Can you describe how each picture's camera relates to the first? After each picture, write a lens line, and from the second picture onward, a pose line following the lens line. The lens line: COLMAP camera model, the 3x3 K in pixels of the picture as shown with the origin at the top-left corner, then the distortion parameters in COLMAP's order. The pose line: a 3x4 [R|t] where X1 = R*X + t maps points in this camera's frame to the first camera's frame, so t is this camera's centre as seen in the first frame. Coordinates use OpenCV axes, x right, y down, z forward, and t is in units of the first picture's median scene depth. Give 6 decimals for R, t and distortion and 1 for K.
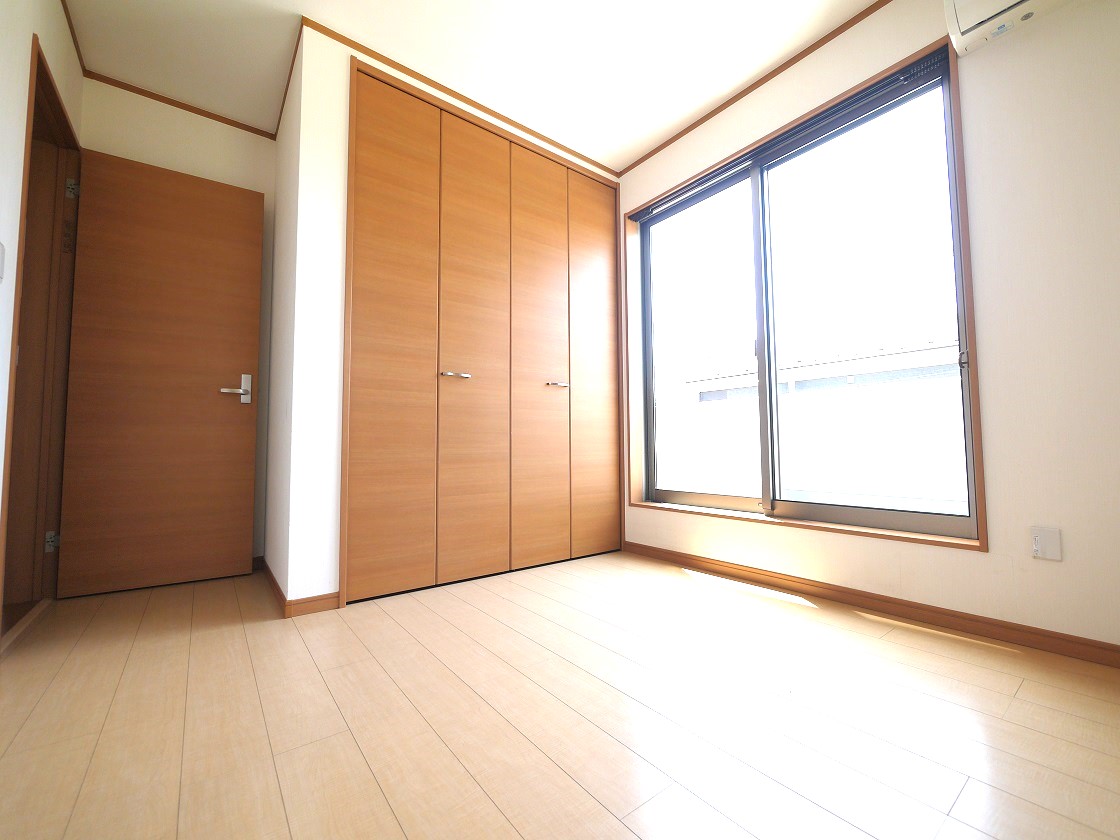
lens RADIAL K [[463.5, 0, 561.5], [0, 463.5, 422.1], [0, 0, 1]] dist [-0.007833, 0.000304]
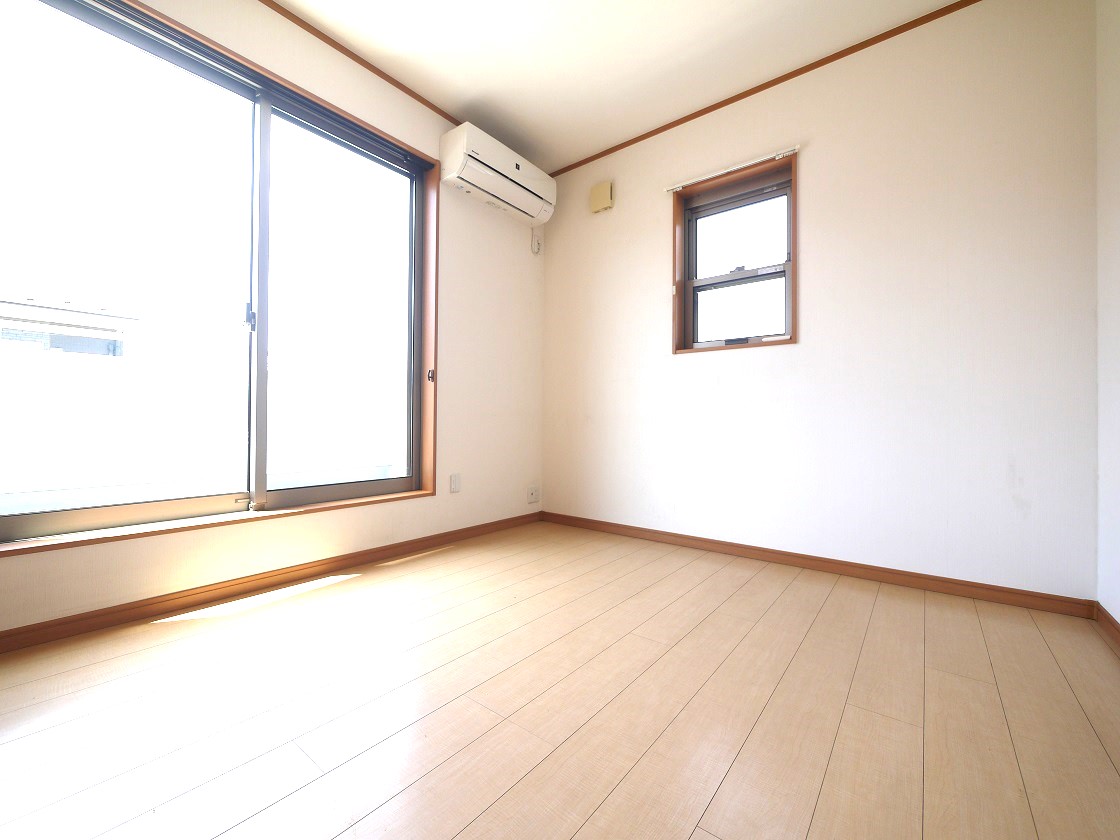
lens RADIAL K [[463.5, 0, 555.9], [0, 463.5, 420.3], [0, 0, 1]] dist [-0.007833, 0.000304]
pose [[-0.241428, 0.012300, 0.970341, -0.563234], [-0.054593, 0.998164, -0.026236, 0.026944], [-0.968882, -0.059308, -0.240313, 0.718952]]
